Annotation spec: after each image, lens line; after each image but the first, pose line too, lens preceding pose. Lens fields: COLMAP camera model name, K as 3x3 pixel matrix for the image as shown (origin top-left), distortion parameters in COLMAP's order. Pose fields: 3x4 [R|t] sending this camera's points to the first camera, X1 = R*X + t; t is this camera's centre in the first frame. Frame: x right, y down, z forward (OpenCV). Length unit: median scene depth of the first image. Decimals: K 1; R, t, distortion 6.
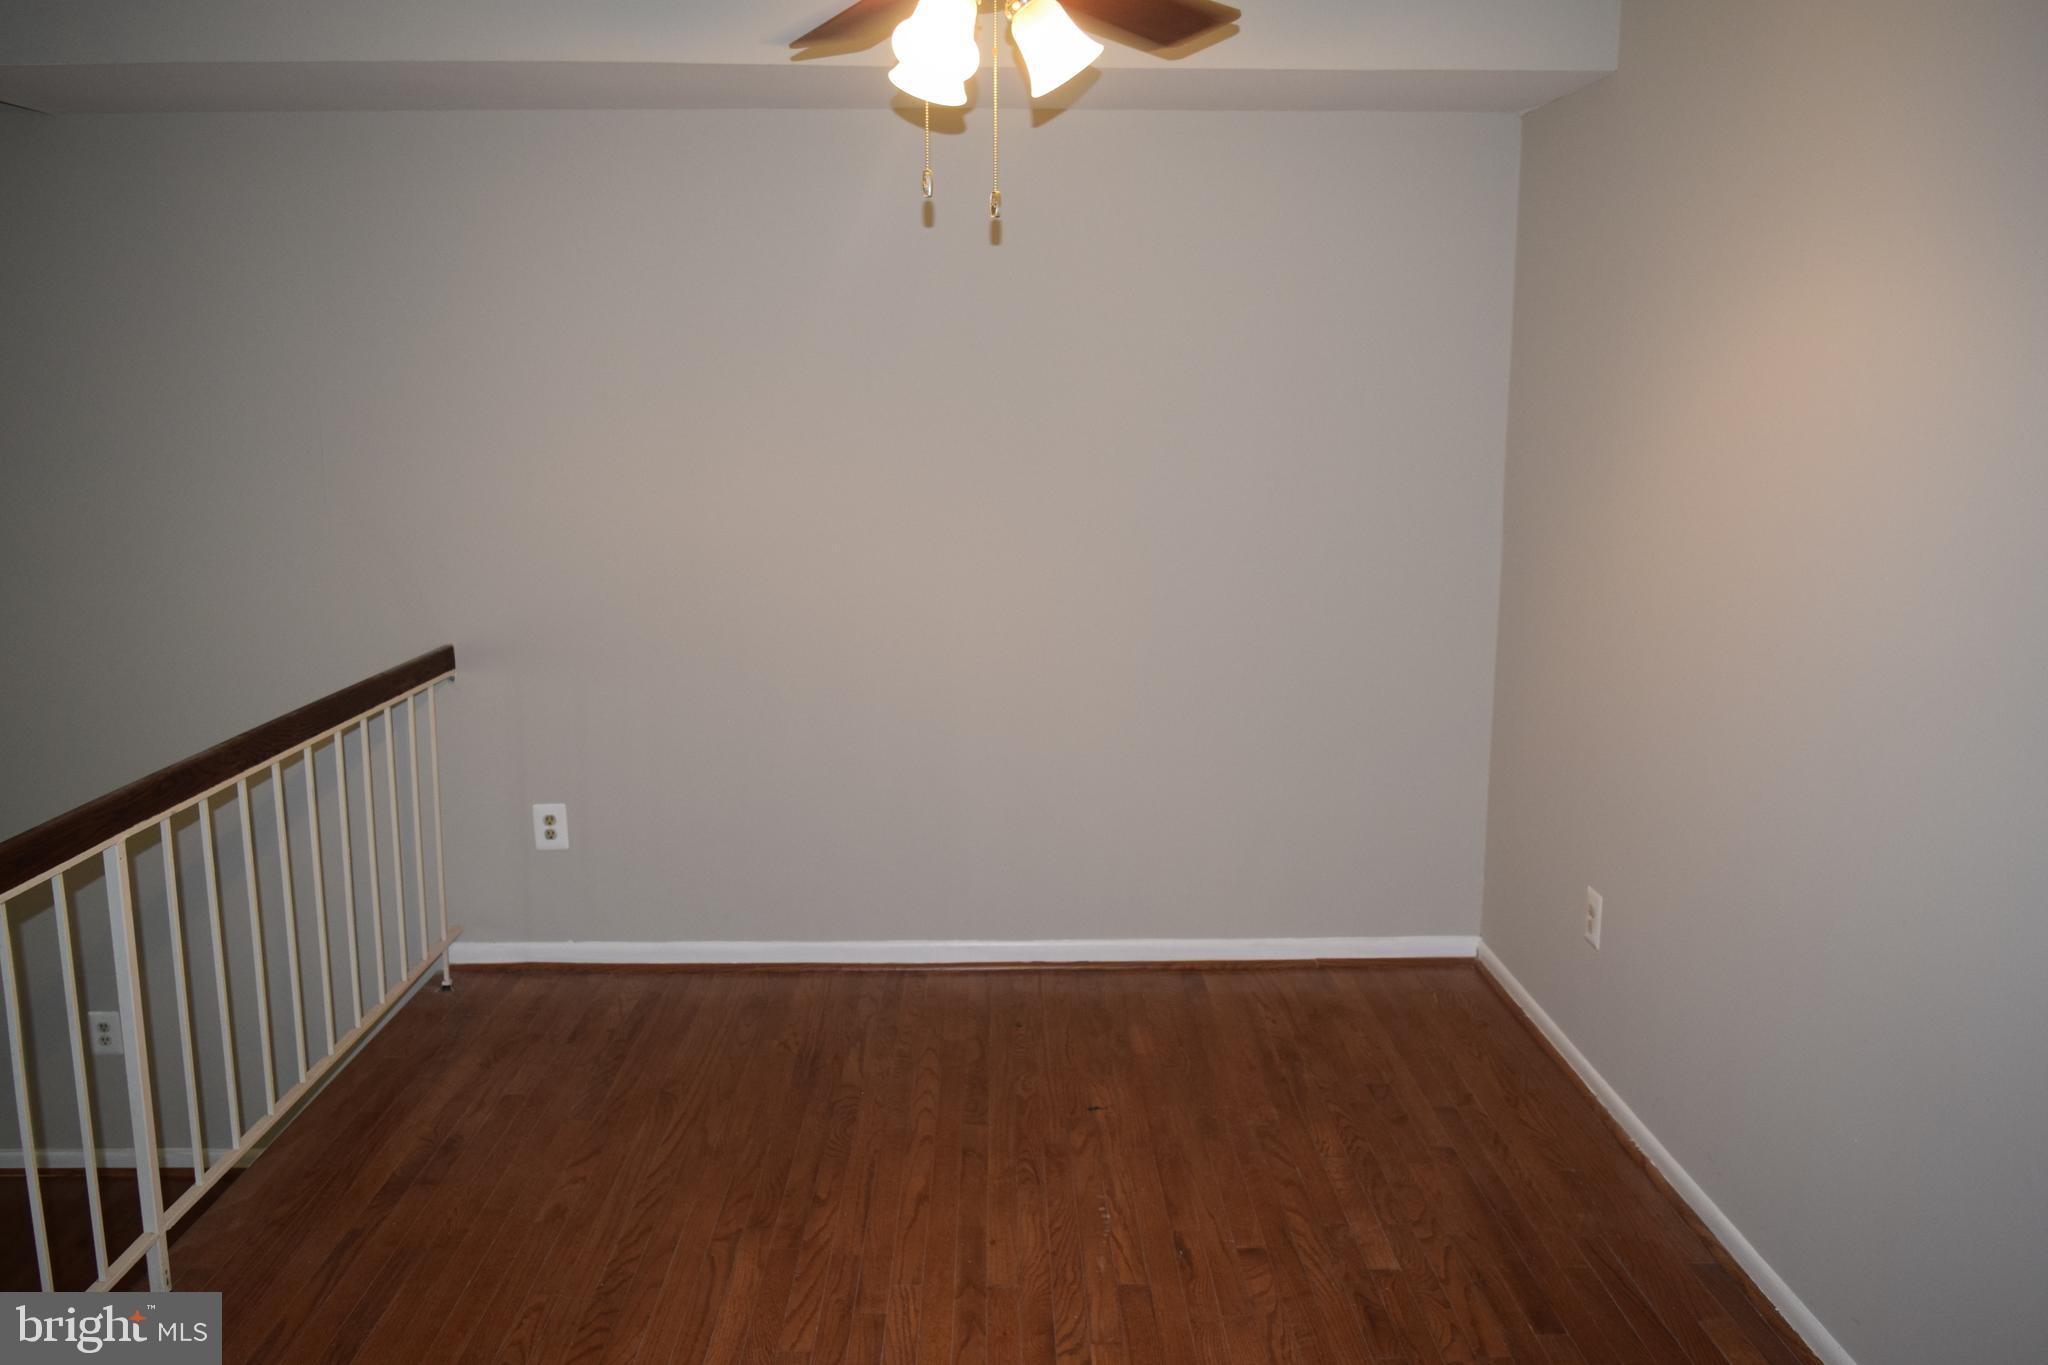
lens RADIAL K [[1578.2, 0, 1030.9], [0, 1578.2, 692.7], [0, 0, 1]] dist [-0.018544, 0.015860]
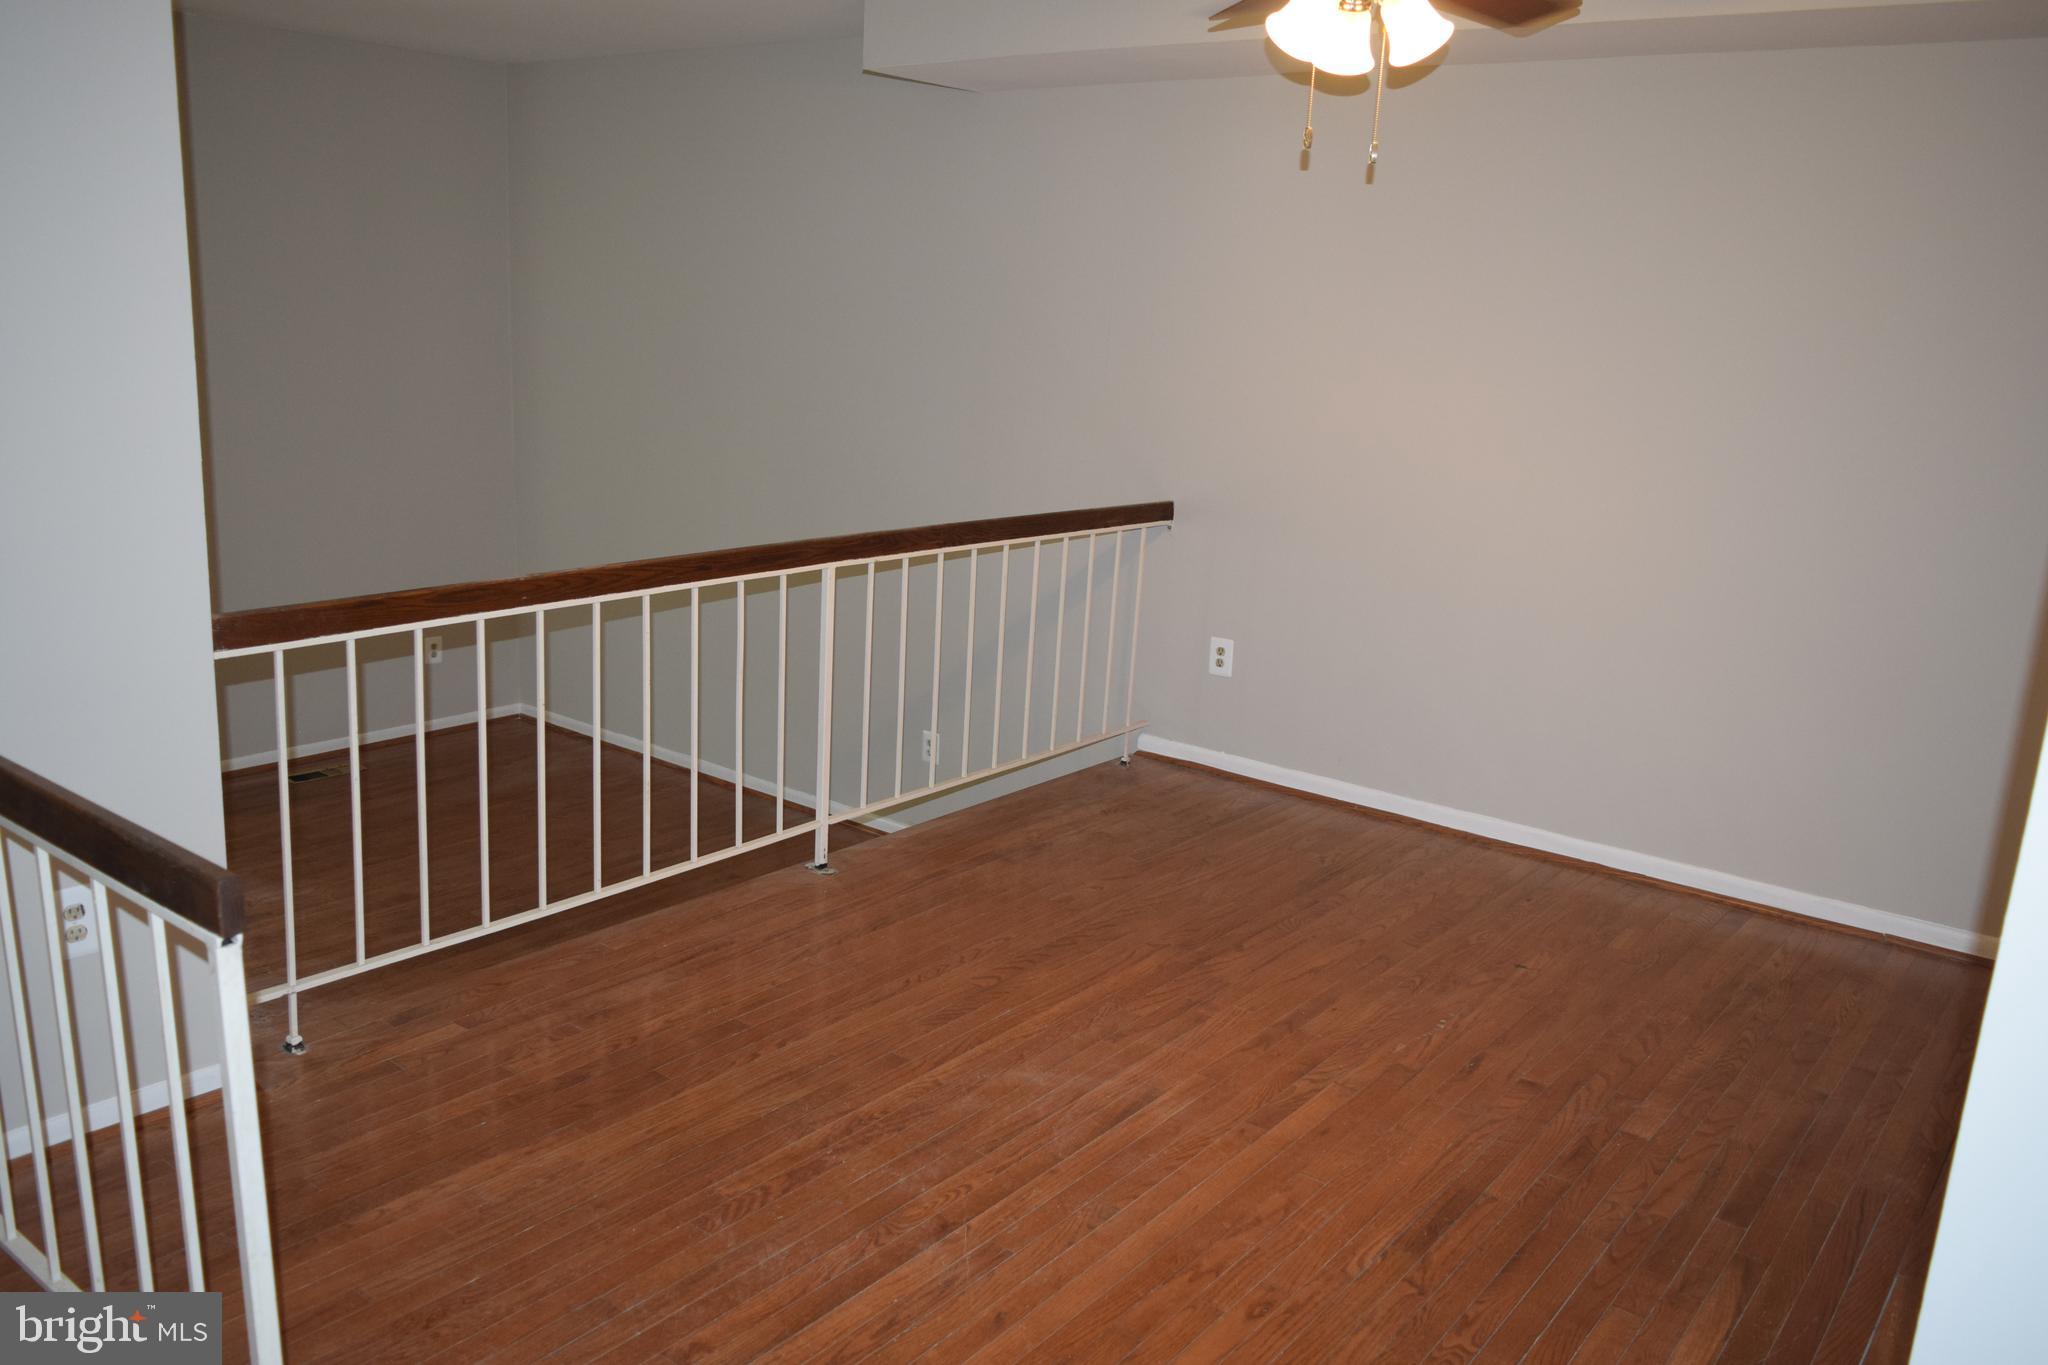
lens RADIAL K [[1578.2, 0, 1018.5], [0, 1578.2, 673.1], [0, 0, 1]] dist [-0.018544, 0.015860]
pose [[0.778487, 0.181102, -0.600966, 0.379390], [-0.168267, 0.982639, 0.078148, 0.032449], [0.604686, 0.040286, 0.795445, -0.100450]]
